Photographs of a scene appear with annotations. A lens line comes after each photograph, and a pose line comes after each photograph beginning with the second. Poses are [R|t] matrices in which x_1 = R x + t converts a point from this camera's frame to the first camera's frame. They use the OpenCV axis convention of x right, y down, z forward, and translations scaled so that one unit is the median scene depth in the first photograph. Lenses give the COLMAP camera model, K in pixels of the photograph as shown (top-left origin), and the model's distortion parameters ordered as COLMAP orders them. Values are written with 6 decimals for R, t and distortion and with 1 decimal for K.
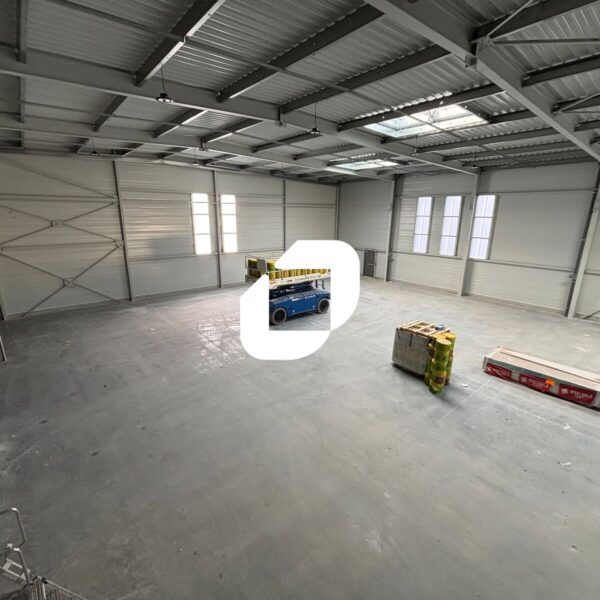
lens RADIAL K [[322.2, 0, 296.6], [0, 322.2, 298.2], [0, 0, 1]] dist [-0.005079, 0.002558]
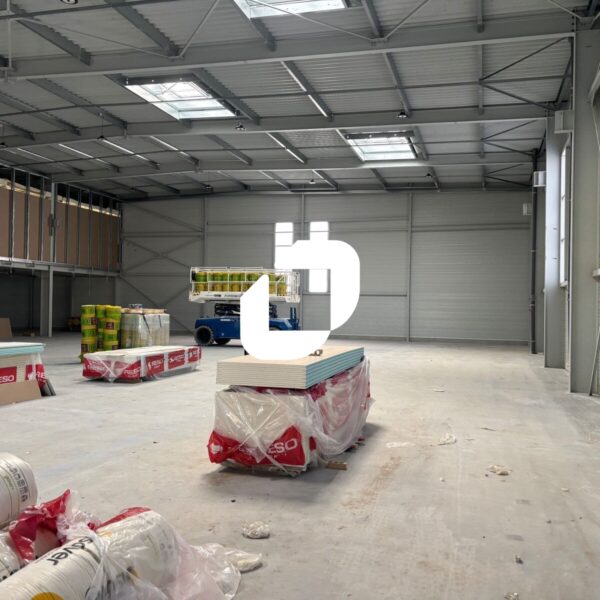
lens RADIAL K [[611.9, 0, 301.6], [0, 611.9, 304.8], [0, 0, 1]] dist [0.031844, 0.000000]
pose [[0.543945, -0.008378, -0.839079, 1.821573], [-0.230451, 0.960010, -0.158978, 0.220941], [0.806856, 0.279842, 0.520262, 0.433339]]
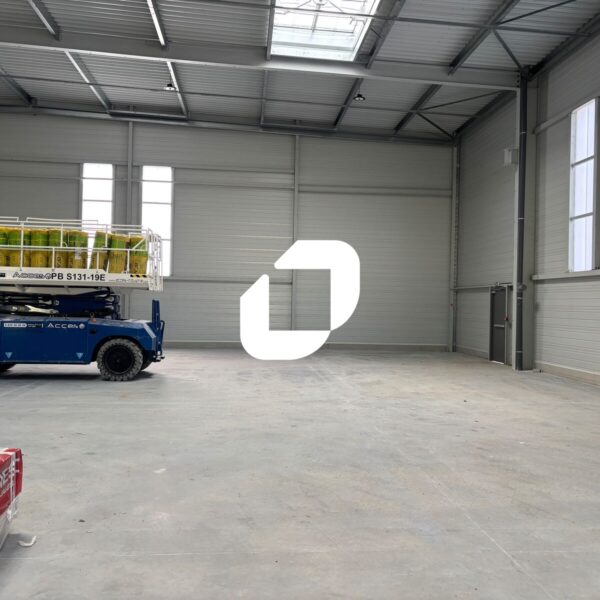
lens RADIAL K [[611.9, 0, 305.3], [0, 611.9, 301.3], [0, 0, 1]] dist [0.031844, 0.000000]
pose [[0.822027, 0.005230, -0.569424, 0.955979], [-0.163240, 0.960155, -0.226836, 0.119463], [0.545549, 0.279418, 0.790127, 0.750195]]
